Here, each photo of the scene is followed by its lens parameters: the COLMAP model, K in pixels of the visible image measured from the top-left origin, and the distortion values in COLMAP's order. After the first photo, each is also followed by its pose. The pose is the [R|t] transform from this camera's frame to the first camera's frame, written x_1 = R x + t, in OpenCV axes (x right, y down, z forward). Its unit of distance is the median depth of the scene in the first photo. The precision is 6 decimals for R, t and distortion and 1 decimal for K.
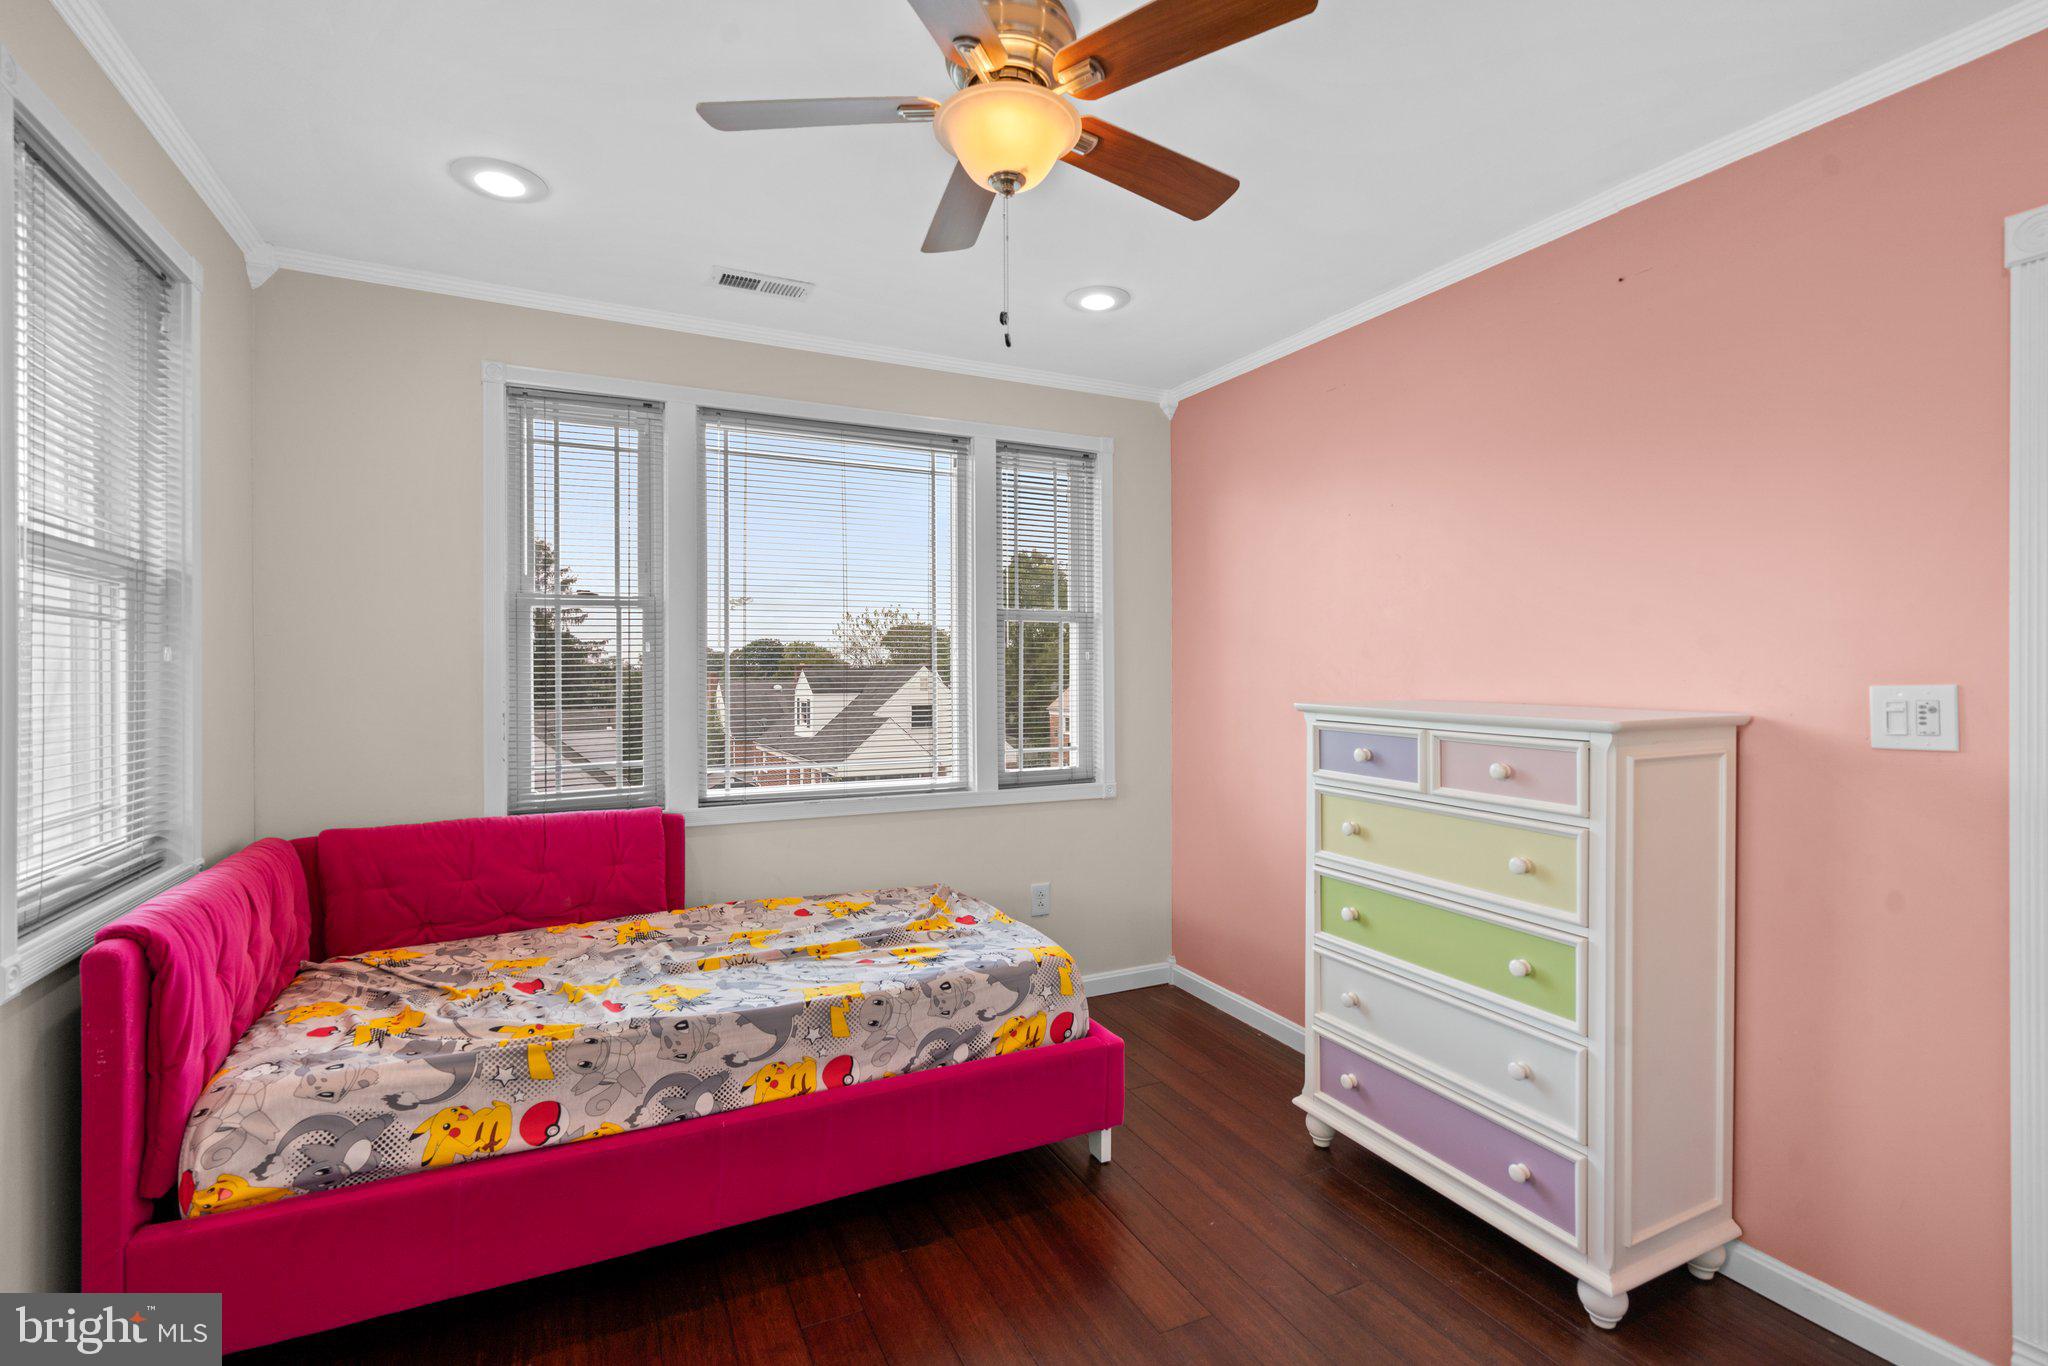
lens RADIAL K [[937.3, 0, 1012.5], [0, 937.3, 701.9], [0, 0, 1]] dist [-0.002719, 0.001269]
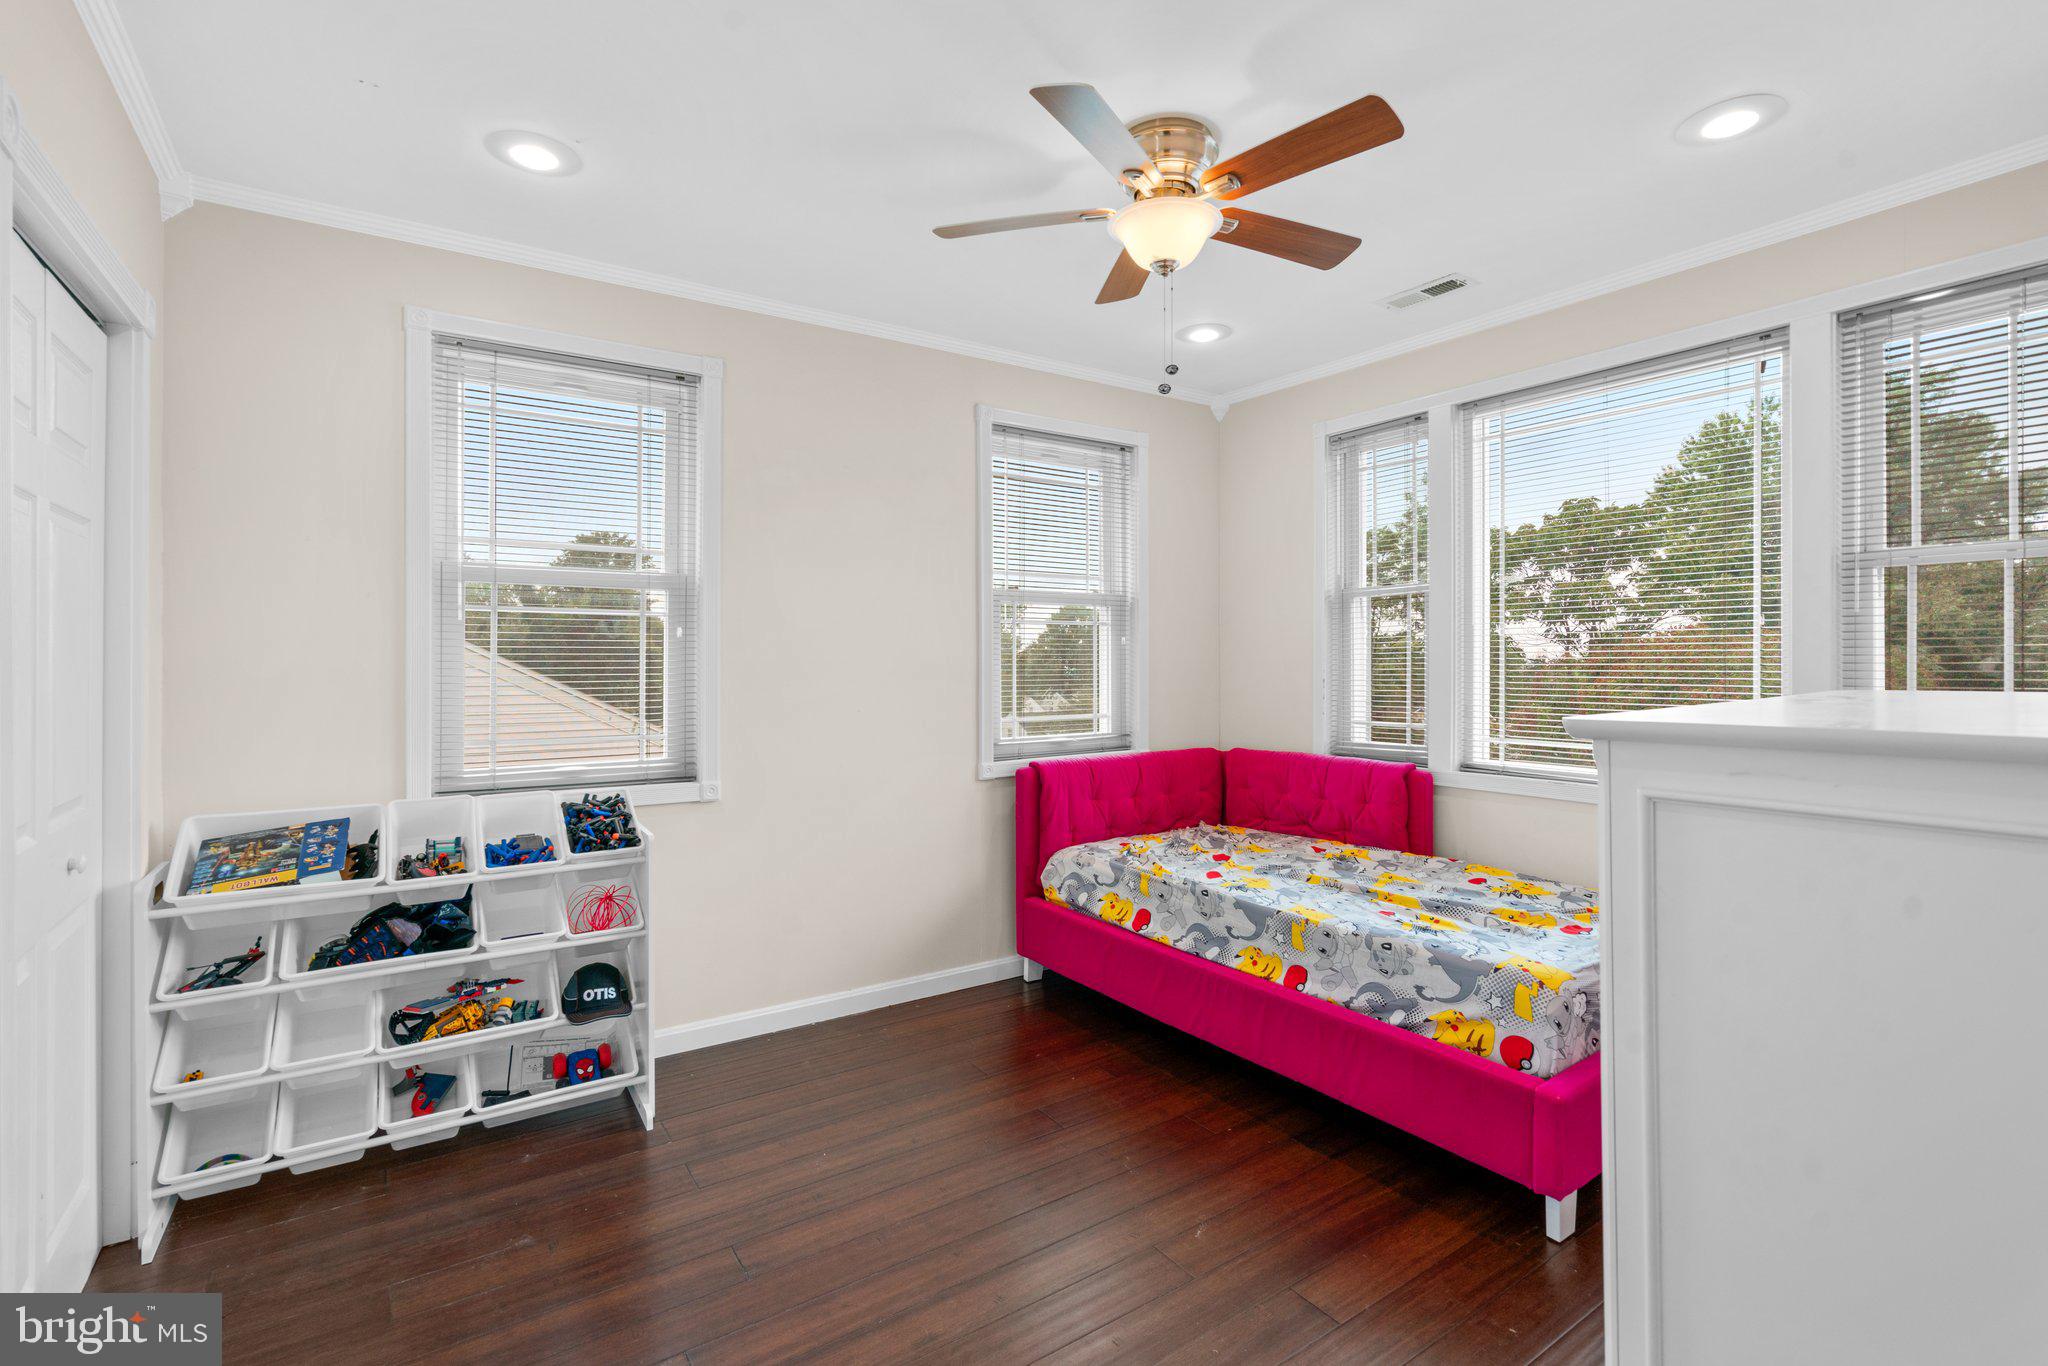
lens RADIAL K [[937.3, 0, 1012.5], [0, 937.3, 701.9], [0, 0, 1]] dist [-0.002719, 0.001269]
pose [[0.130921, 0.046324, -0.990310, 0.949689], [-0.024454, 0.998755, 0.043486, -0.004040], [0.991091, 0.018524, 0.131891, 0.472250]]
